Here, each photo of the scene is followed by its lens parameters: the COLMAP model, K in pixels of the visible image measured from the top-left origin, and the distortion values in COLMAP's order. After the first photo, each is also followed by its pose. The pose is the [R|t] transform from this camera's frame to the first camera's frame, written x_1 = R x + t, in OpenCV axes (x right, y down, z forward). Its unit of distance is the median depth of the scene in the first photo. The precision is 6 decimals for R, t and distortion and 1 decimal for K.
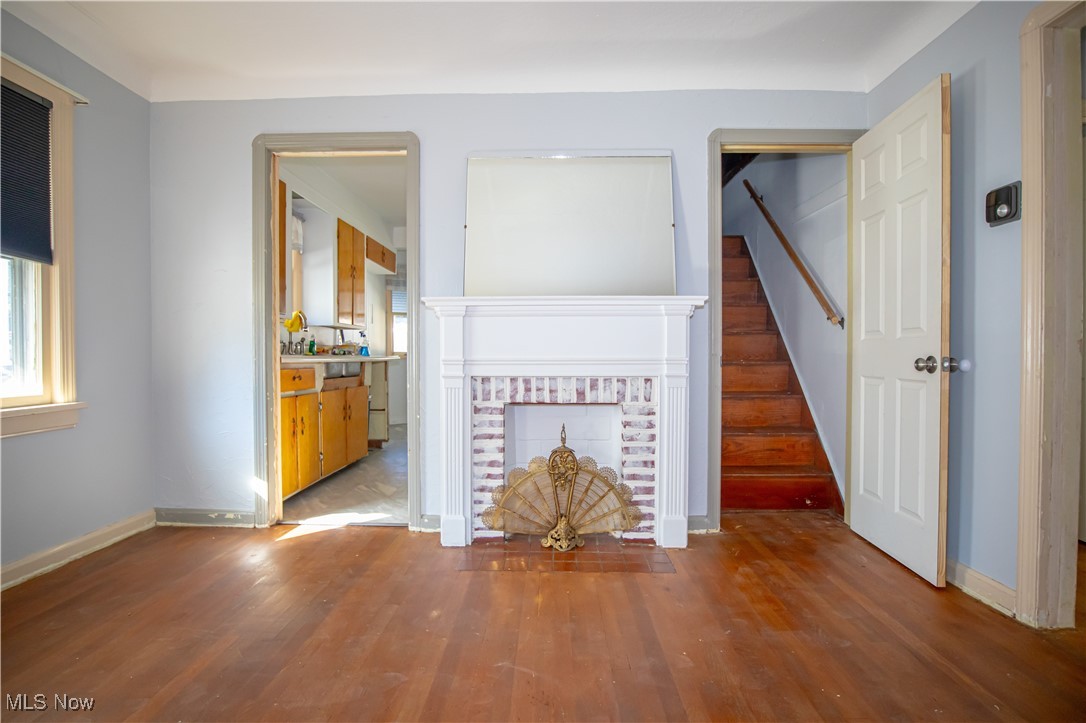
lens RADIAL K [[551.1, 0, 543.5], [0, 551.1, 365.5], [0, 0, 1]] dist [-0.045252, 0.012846]
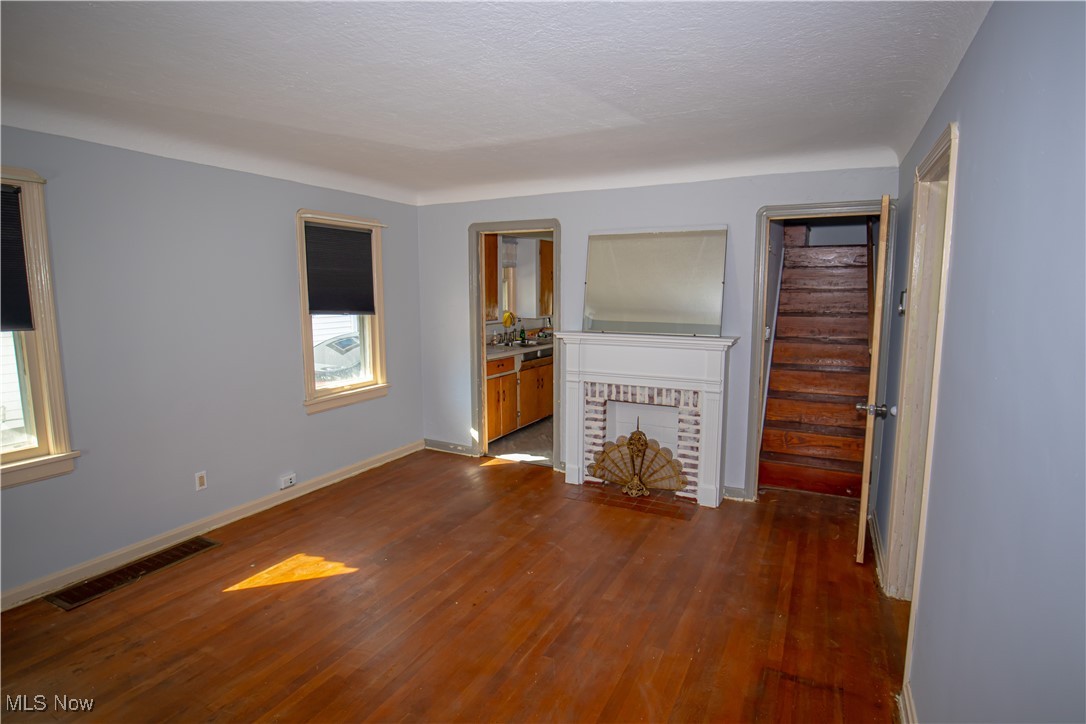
lens RADIAL K [[562.0, 0, 539.5], [0, 562.0, 362.1], [0, 0, 1]] dist [-0.047628, 0.013057]
pose [[0.894692, 0.054865, -0.443301, 0.470018], [-0.005992, 0.993813, 0.110905, -0.215404], [0.446643, -0.096570, 0.889485, -0.497559]]
